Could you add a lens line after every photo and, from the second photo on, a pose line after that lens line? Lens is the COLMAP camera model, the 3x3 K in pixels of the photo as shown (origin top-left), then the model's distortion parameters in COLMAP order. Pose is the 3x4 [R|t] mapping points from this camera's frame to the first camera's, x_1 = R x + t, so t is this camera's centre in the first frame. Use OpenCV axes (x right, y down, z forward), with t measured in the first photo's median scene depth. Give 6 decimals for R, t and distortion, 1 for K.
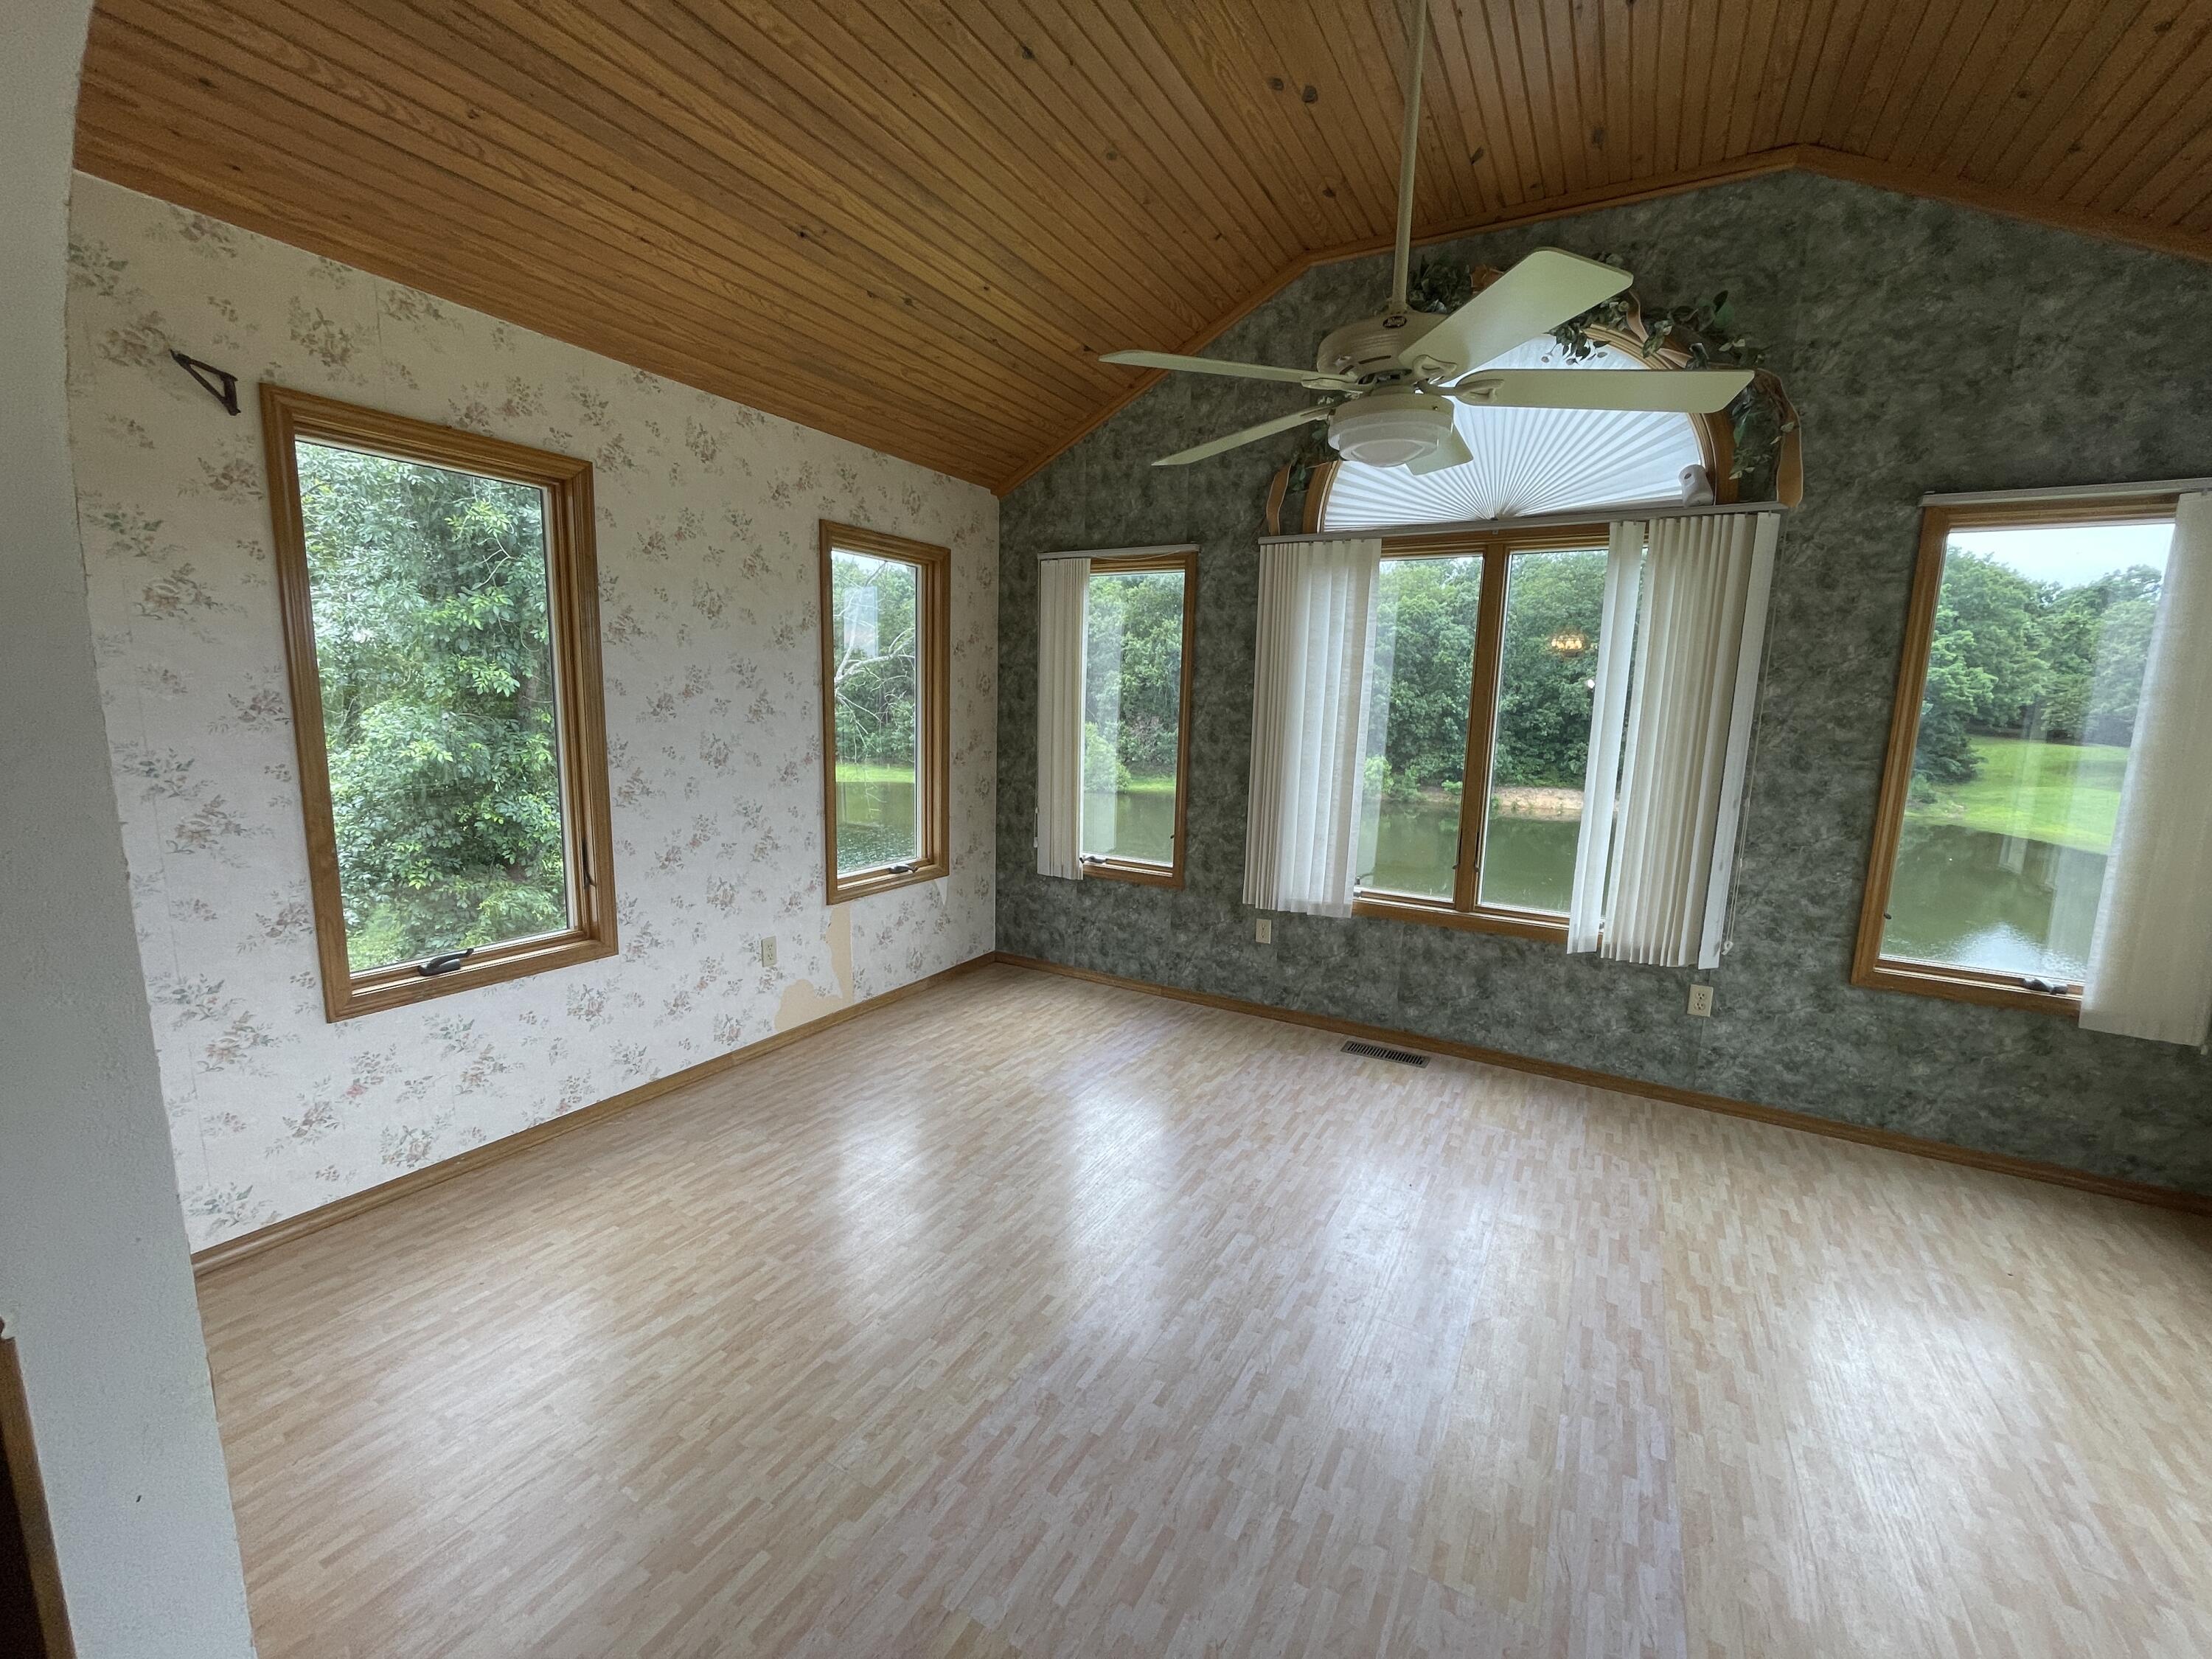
lens RADIAL K [[894.7, 0, 1106.5], [0, 894.7, 833.9], [0, 0, 1]] dist [-0.003893, 0.001137]
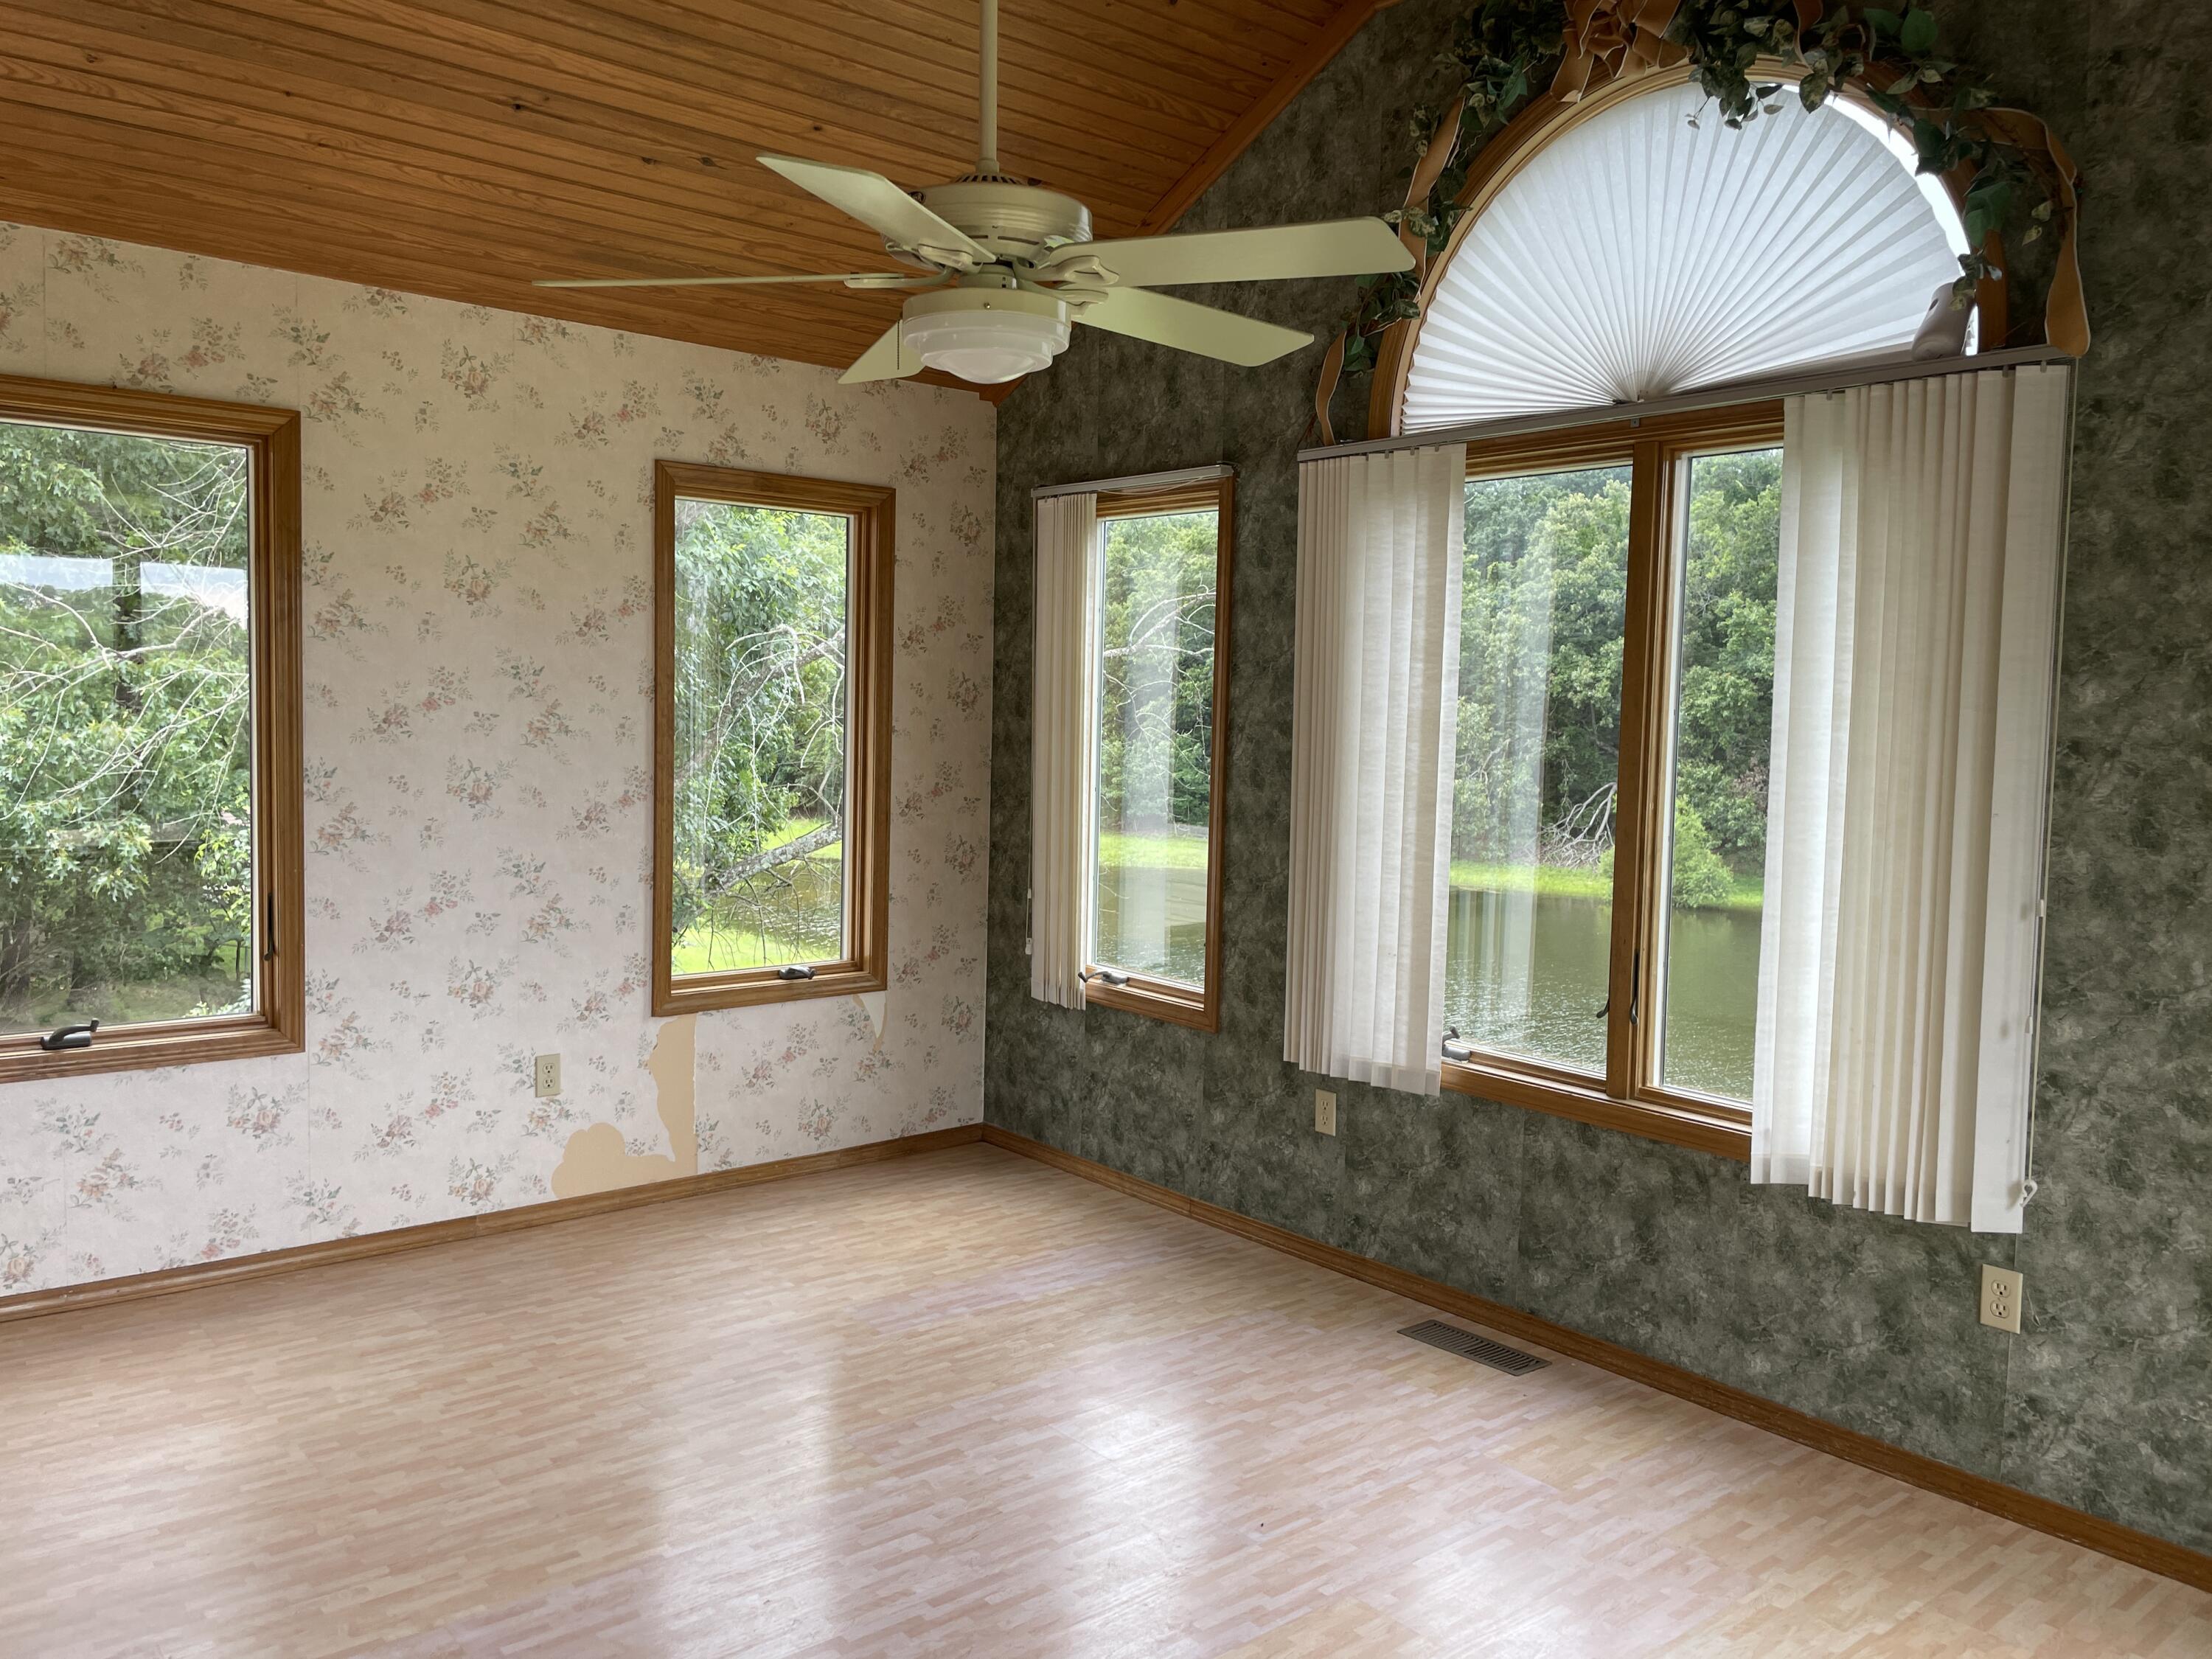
lens RADIAL K [[1675.3, 0, 1100.7], [0, 1675.3, 821.2], [0, 0, 1]] dist [0.065128, -0.084077]
pose [[0.940056, 0.021838, -0.340321, 0.493412], [-0.052777, 0.995241, -0.081919, 0.021850], [0.336913, 0.094970, 0.936734, -0.101038]]
